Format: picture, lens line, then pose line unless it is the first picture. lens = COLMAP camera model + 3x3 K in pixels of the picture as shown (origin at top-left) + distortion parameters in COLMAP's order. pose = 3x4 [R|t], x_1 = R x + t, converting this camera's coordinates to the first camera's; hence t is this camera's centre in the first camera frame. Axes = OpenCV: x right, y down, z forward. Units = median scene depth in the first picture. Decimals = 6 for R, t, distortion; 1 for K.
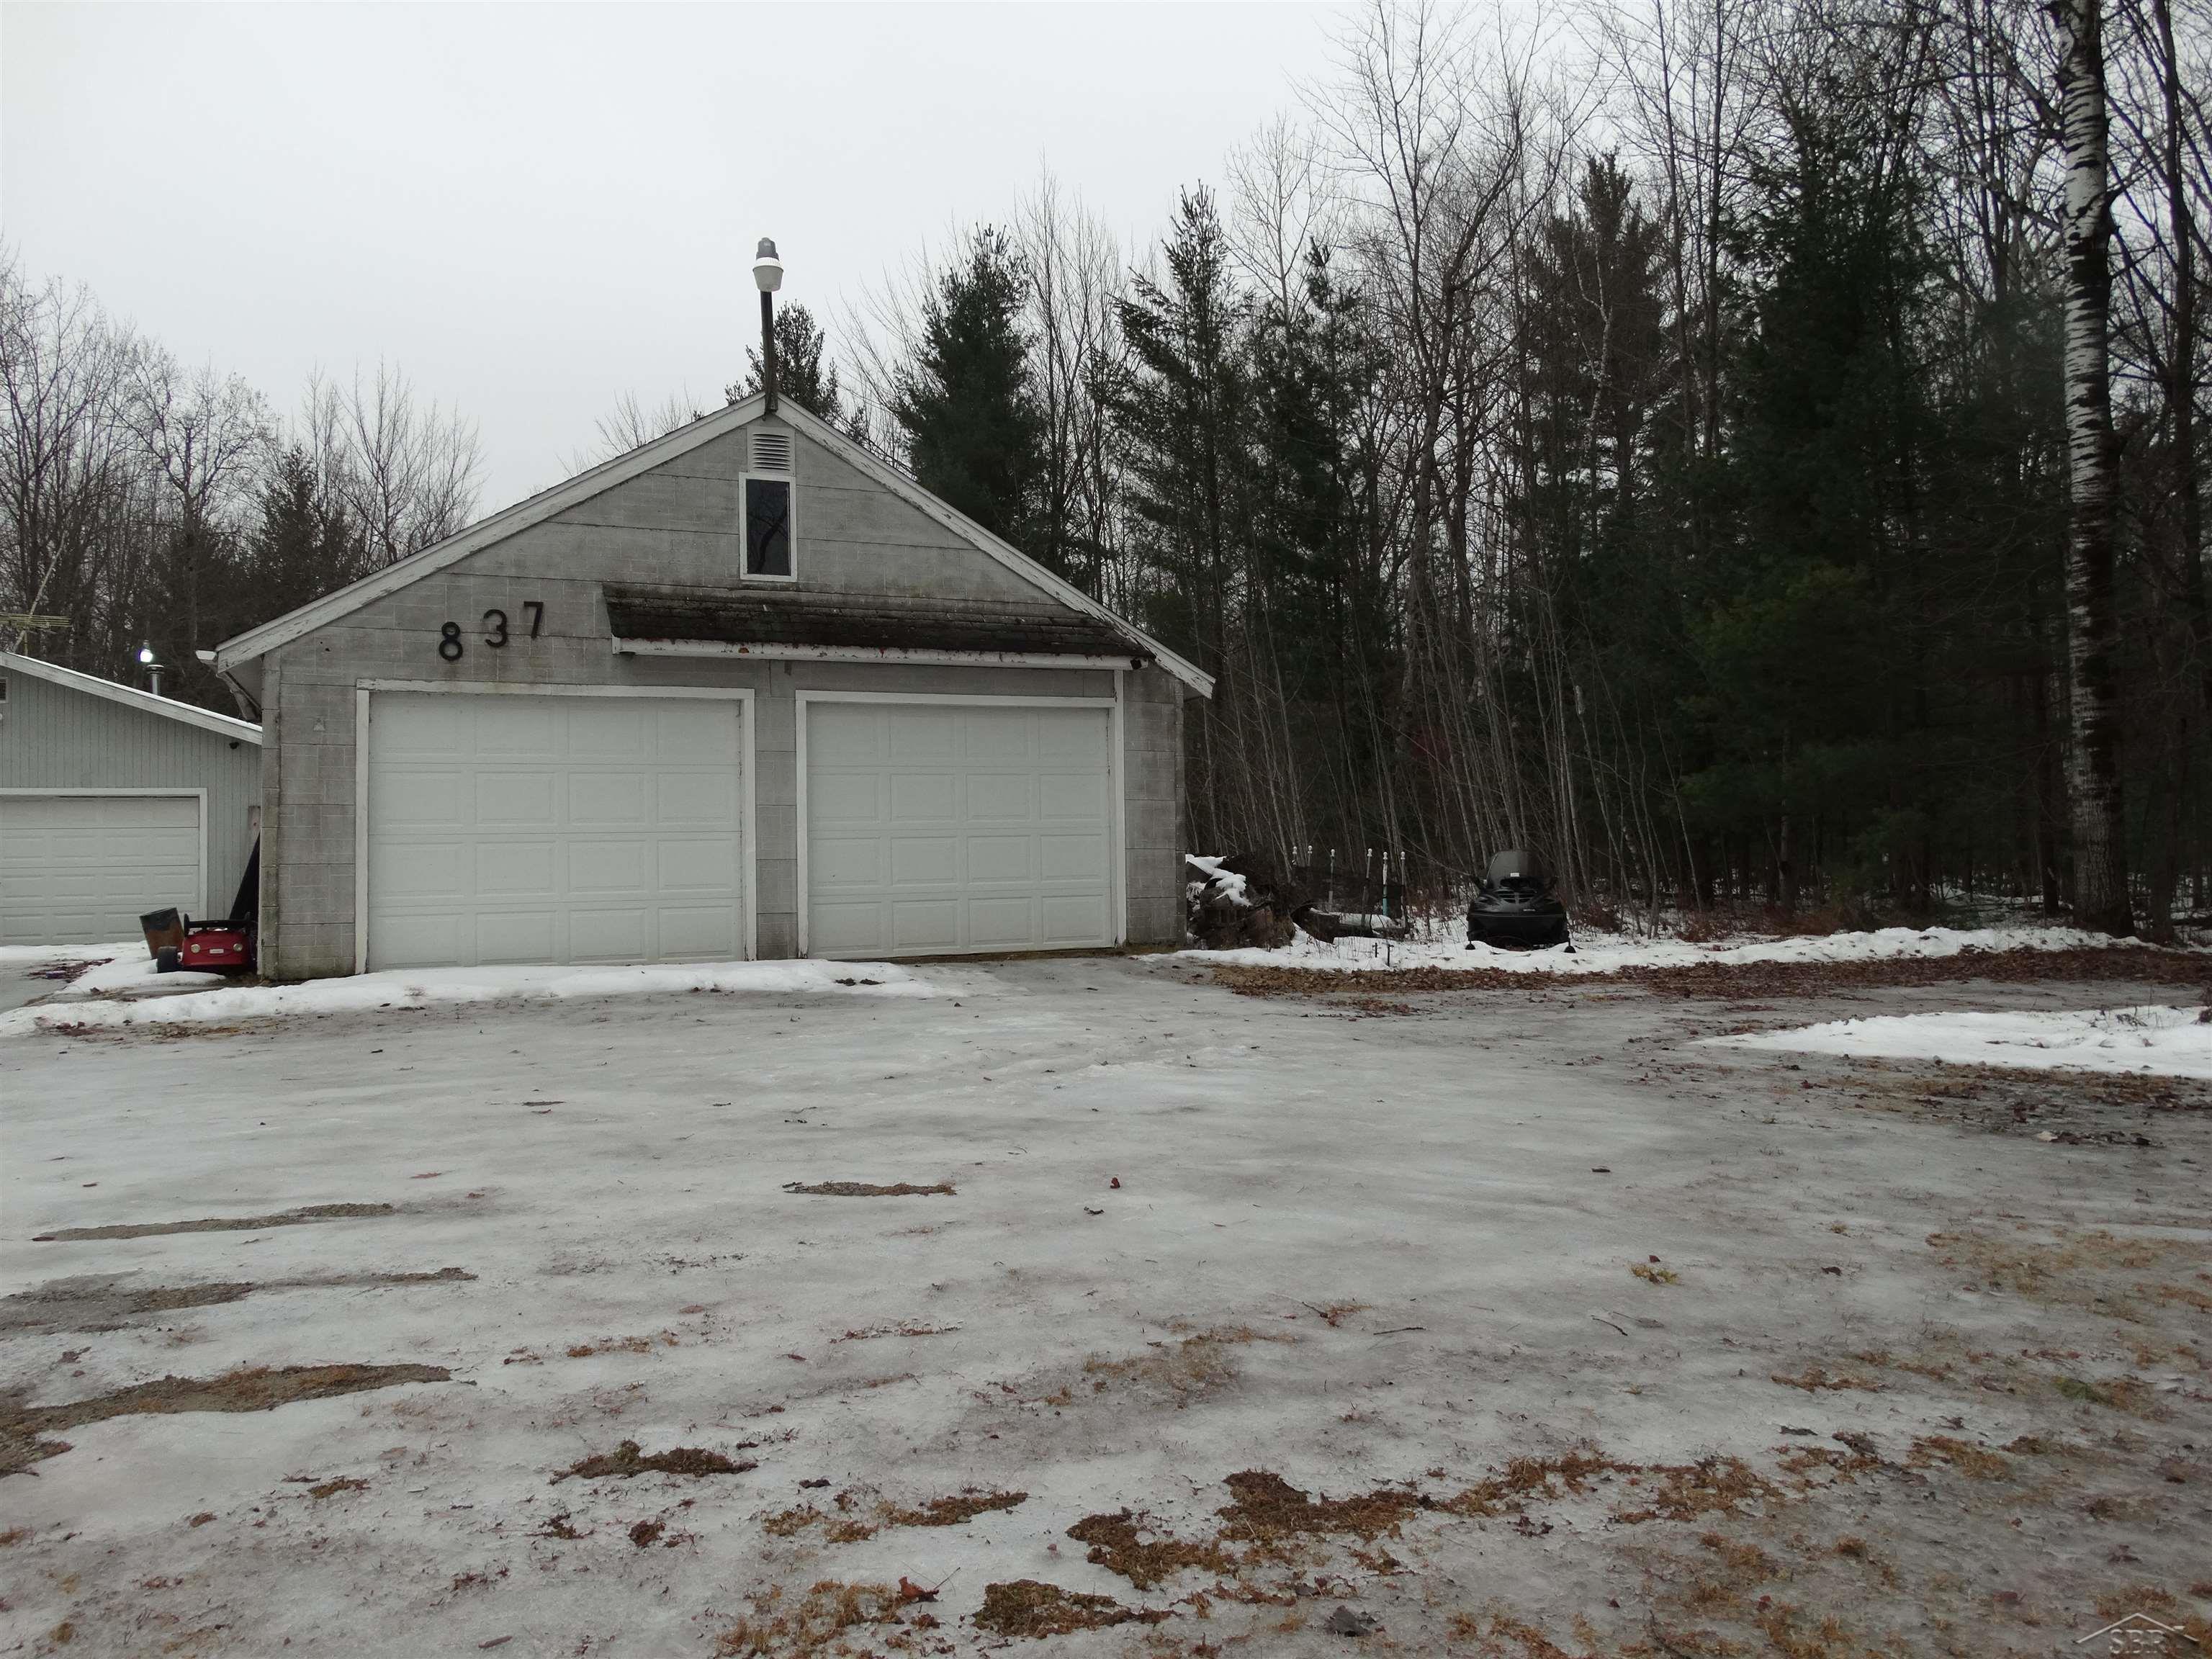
lens RADIAL K [[1550.7, 0, 1093.0], [0, 1550.7, 907.3], [0, 0, 1]] dist [0.214945, 0.000070]
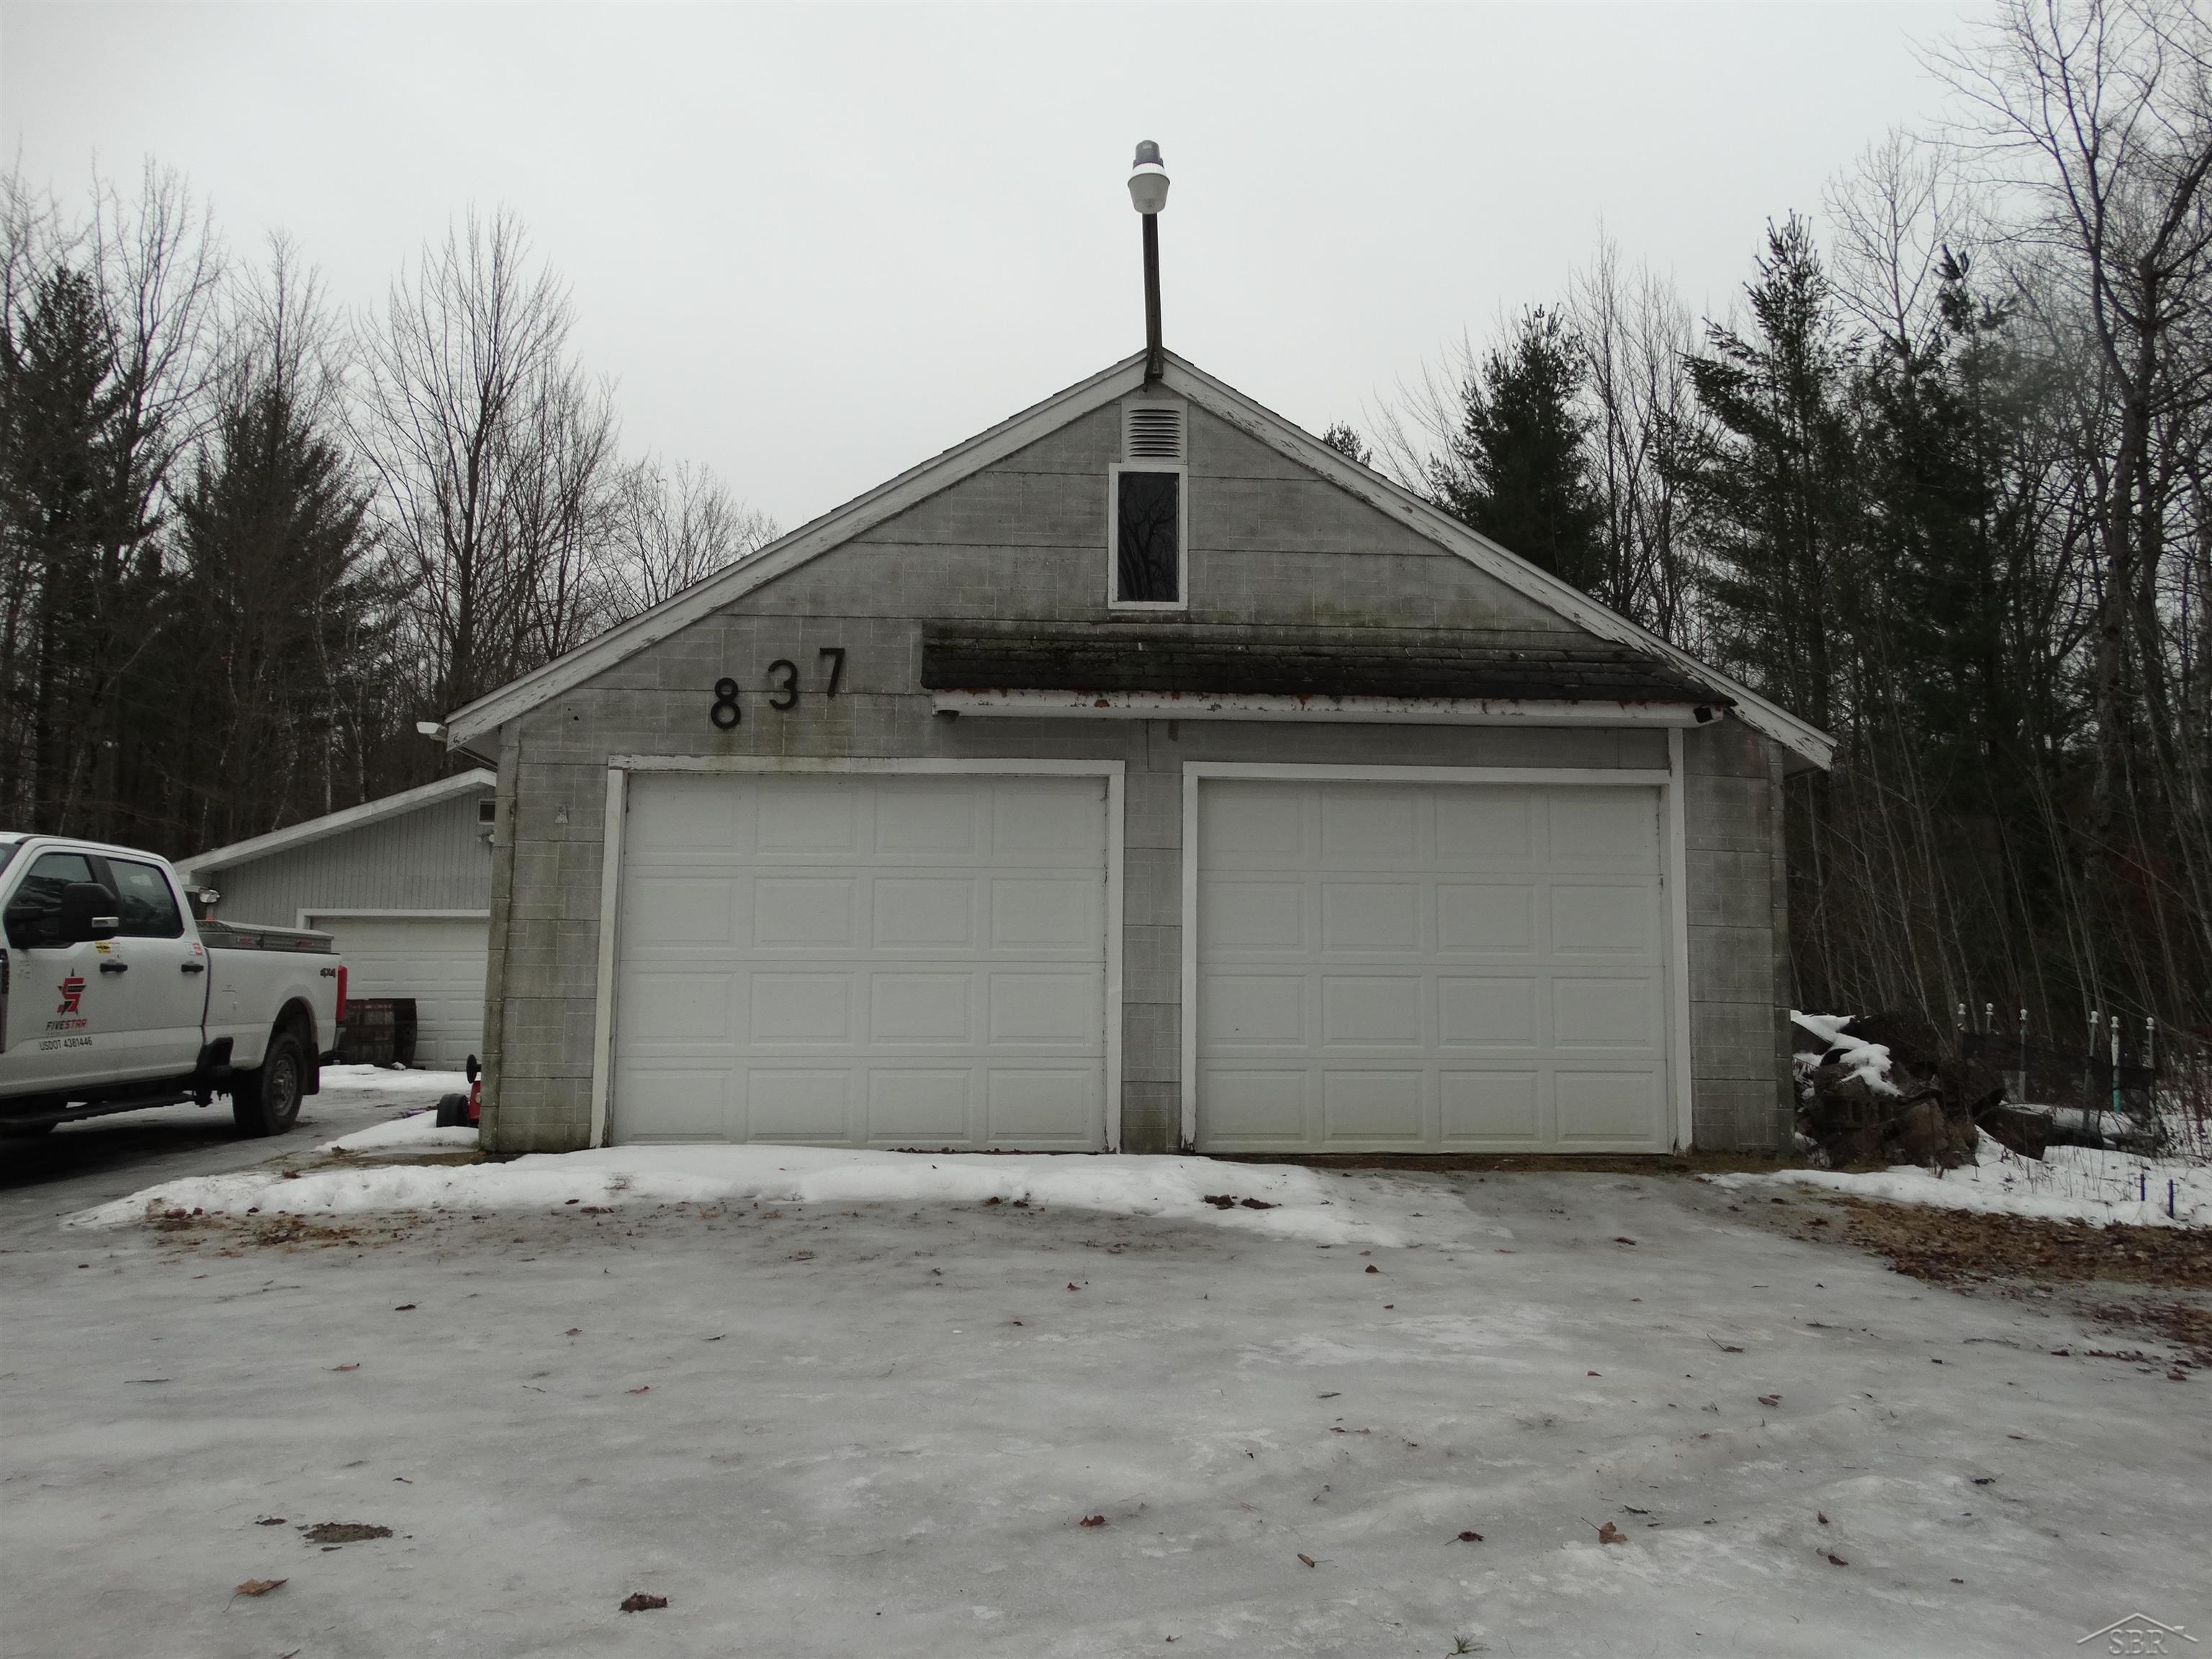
lens RADIAL K [[1684.7, 0, 1106.0], [0, 1684.7, 829.5], [0, 0, 1]] dist [0.037663, -0.002959]
pose [[0.949268, -0.004034, -0.314442, 0.012647], [-0.036623, 0.991696, -0.123282, -0.013266], [0.312328, 0.128544, 0.941237, 0.259426]]
